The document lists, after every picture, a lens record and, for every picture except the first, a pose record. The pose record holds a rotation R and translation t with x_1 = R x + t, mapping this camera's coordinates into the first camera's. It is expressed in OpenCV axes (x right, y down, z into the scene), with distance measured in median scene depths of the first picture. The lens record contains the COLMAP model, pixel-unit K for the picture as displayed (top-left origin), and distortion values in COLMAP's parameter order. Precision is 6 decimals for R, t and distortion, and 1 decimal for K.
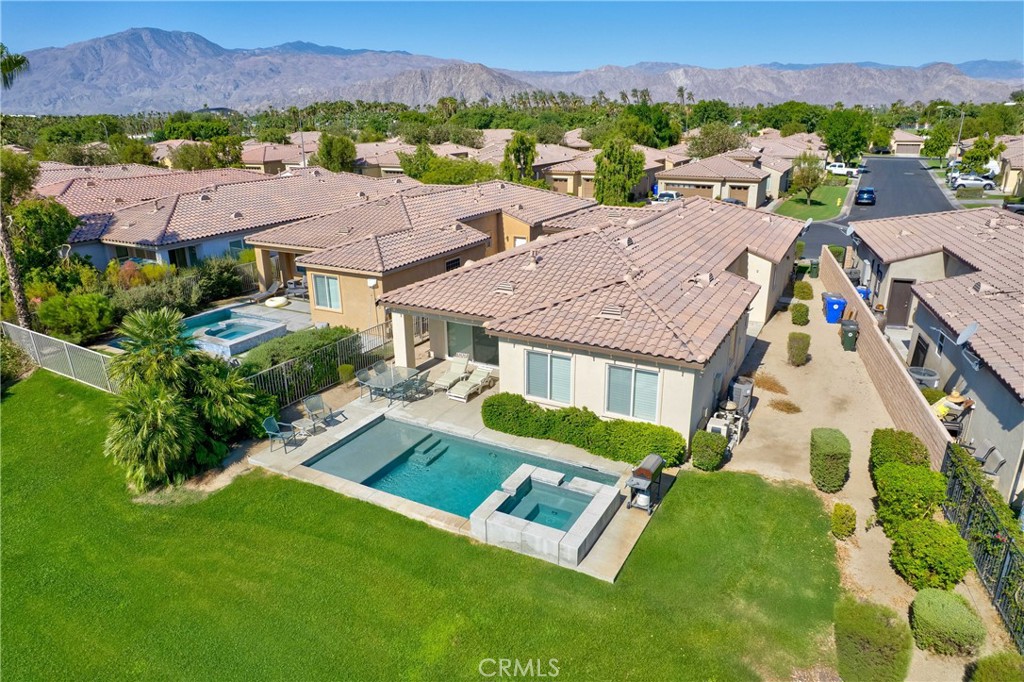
lens RADIAL K [[654.2, 0, 515.5], [0, 654.2, 342.1], [0, 0, 1]] dist [-0.072327, 0.068612]
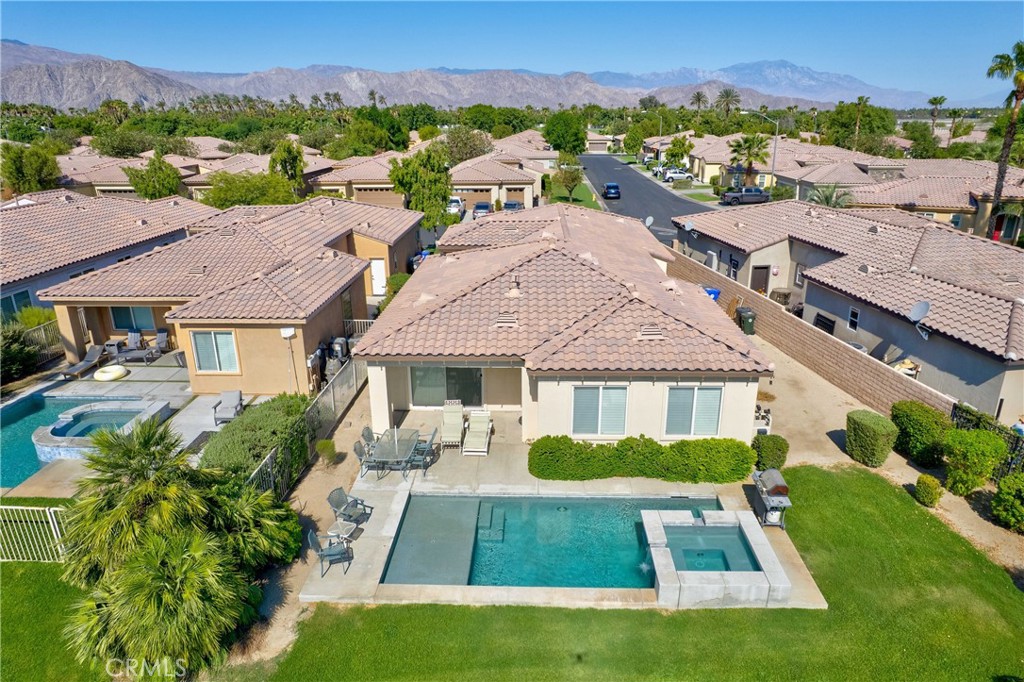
lens RADIAL K [[654.2, 0, 515.5], [0, 654.2, 342.1], [0, 0, 1]] dist [-0.072327, 0.068612]
pose [[0.897852, -0.141484, 0.416945, -0.360163], [0.143337, 0.989304, 0.027041, -0.071411], [-0.416312, 0.035485, 0.908529, 0.171401]]
